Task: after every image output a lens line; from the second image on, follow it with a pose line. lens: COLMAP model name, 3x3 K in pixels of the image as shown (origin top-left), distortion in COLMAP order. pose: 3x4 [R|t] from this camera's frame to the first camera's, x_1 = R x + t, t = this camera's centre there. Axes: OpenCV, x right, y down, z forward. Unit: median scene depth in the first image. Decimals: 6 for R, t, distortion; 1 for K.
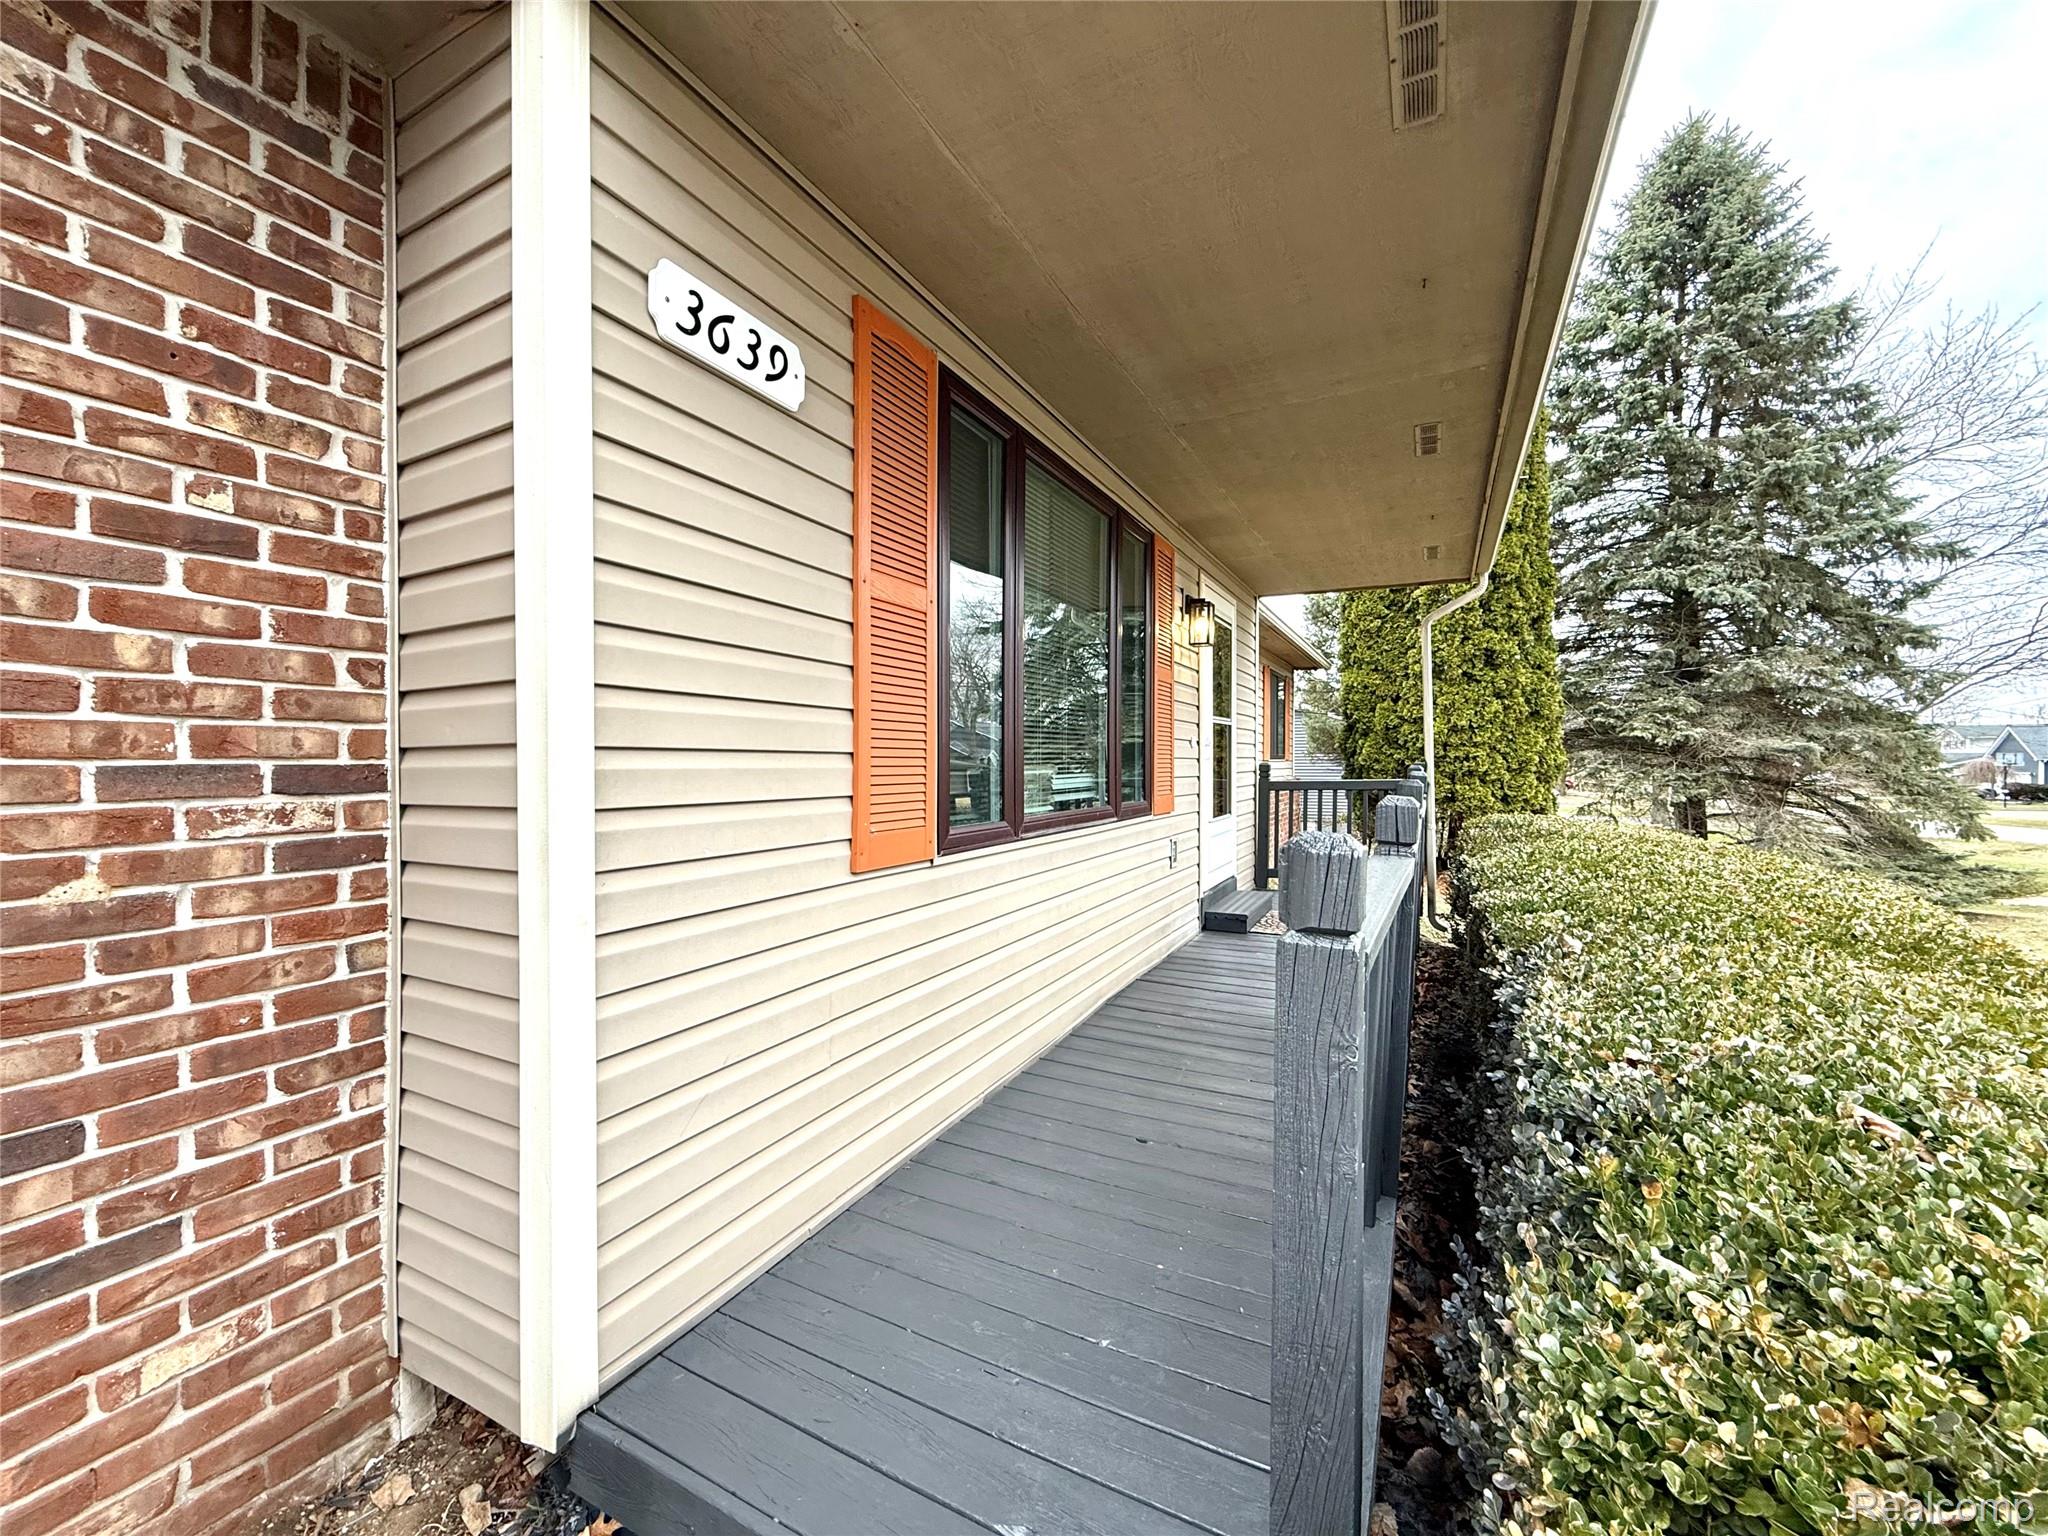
lens RADIAL K [[816.9, 0, 1015.9], [0, 816.9, 769.3], [0, 0, 1]] dist [0.002055, -0.001198]
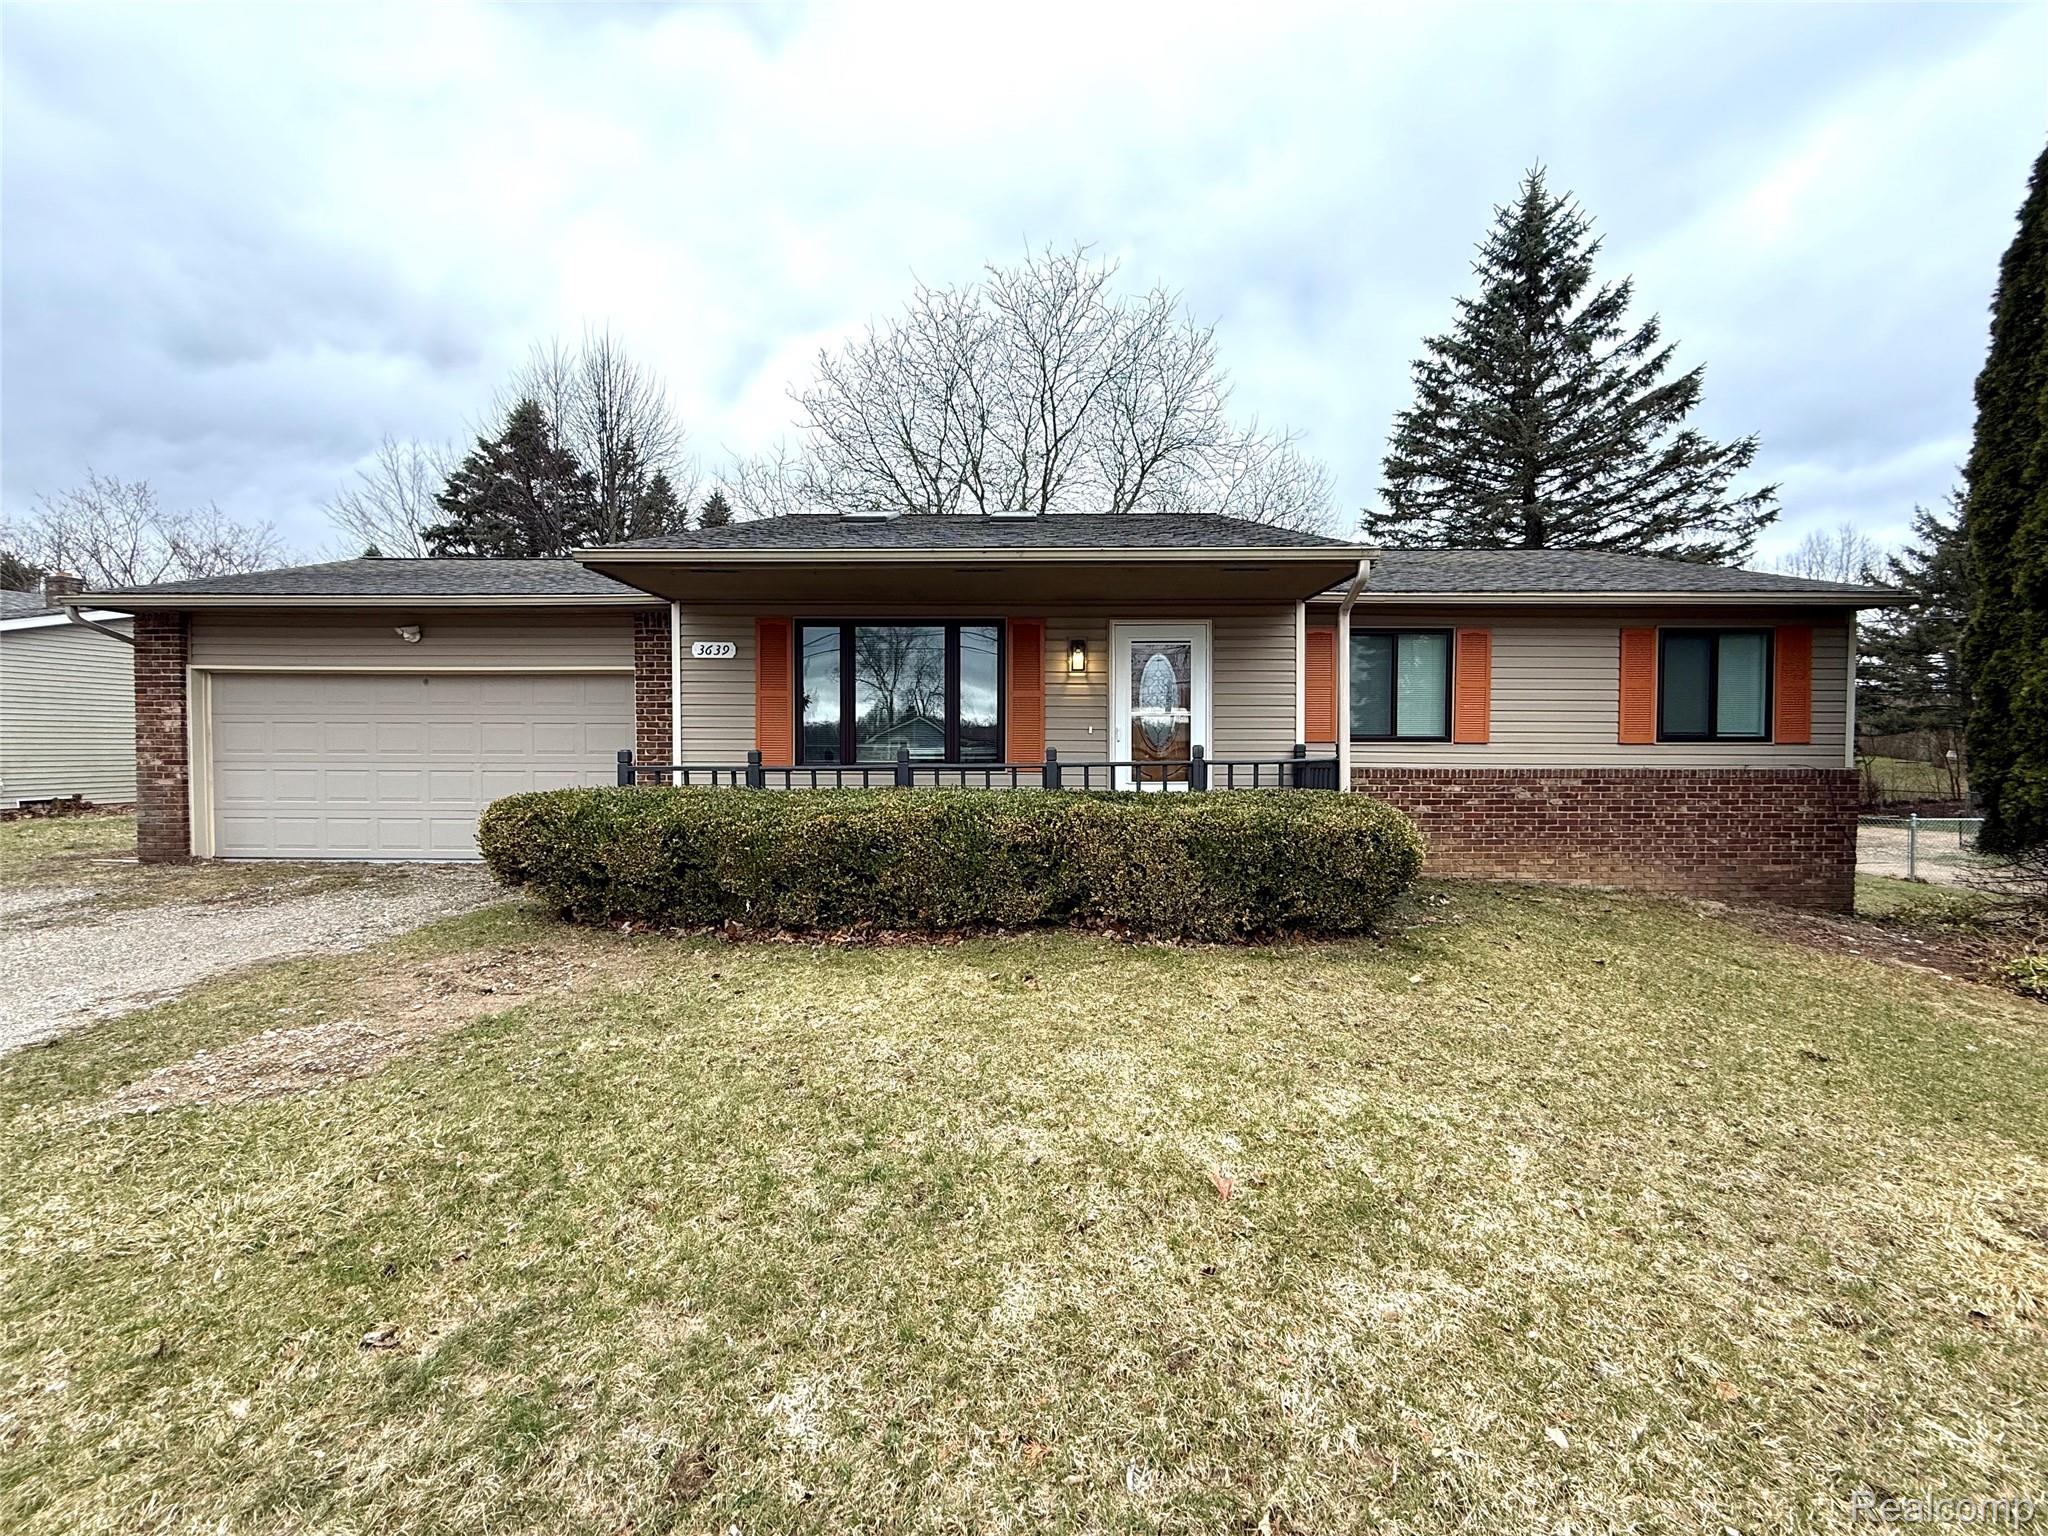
lens RADIAL K [[816.9, 0, 1024.9], [0, 816.9, 765.9], [0, 0, 1]] dist [0.002055, -0.001198]
pose [[0.450066, 0.023961, -0.892674, 4.355871], [-0.006250, 0.999700, 0.023682, 0.023724], [0.892973, -0.005079, 0.450081, 0.434987]]
